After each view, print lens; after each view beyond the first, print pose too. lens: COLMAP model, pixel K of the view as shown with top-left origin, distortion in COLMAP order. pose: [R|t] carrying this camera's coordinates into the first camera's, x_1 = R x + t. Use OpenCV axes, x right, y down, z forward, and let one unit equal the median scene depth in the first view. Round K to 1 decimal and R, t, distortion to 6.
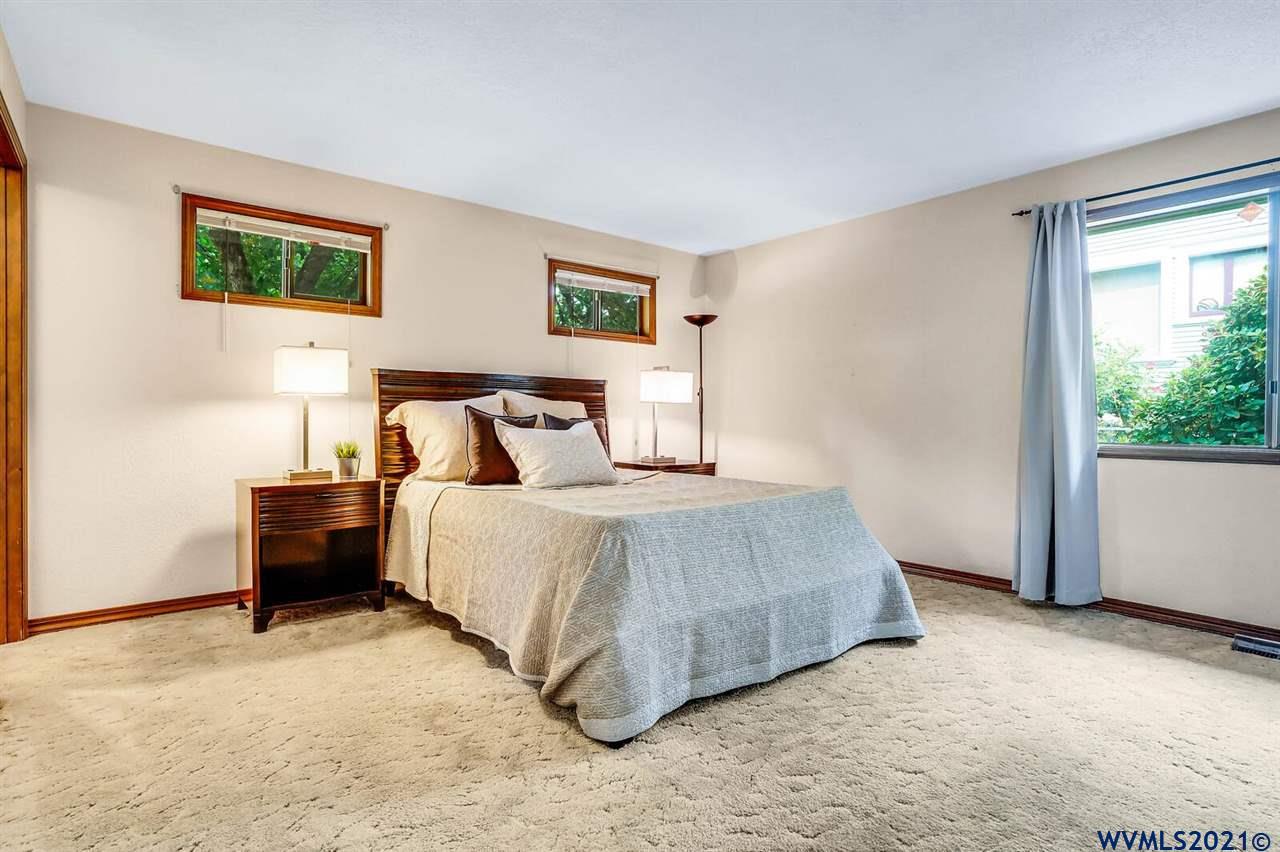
lens RADIAL K [[639.4, 0, 645.5], [0, 639.4, 421.3], [0, 0, 1]] dist [-0.016599, 0.000620]
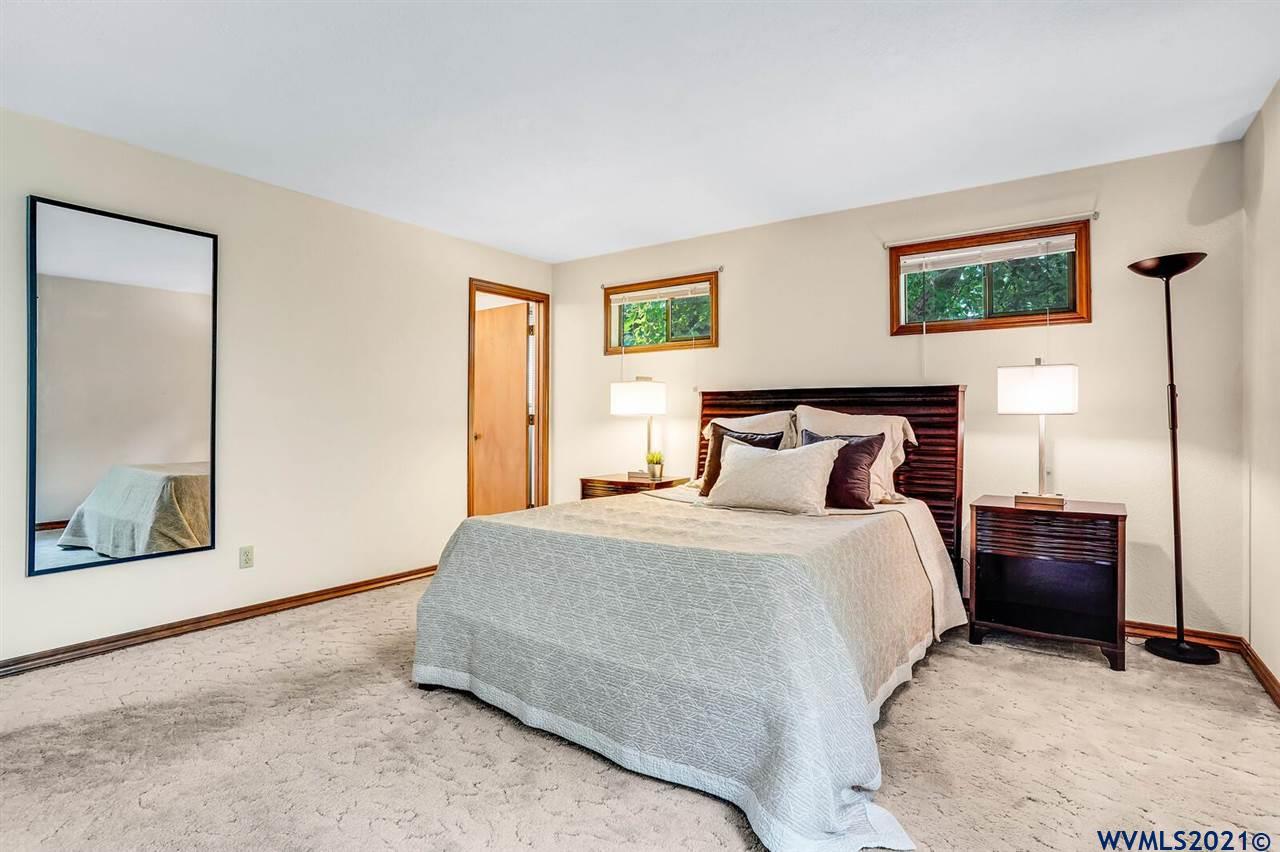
lens RADIAL K [[639.4, 0, 645.5], [0, 639.4, 421.3], [0, 0, 1]] dist [-0.016599, 0.000620]
pose [[0.279443, -0.013551, -0.960067, 0.564252], [-0.021396, 0.999564, -0.020336, -0.001155], [0.959924, 0.026224, 0.279031, 0.464088]]
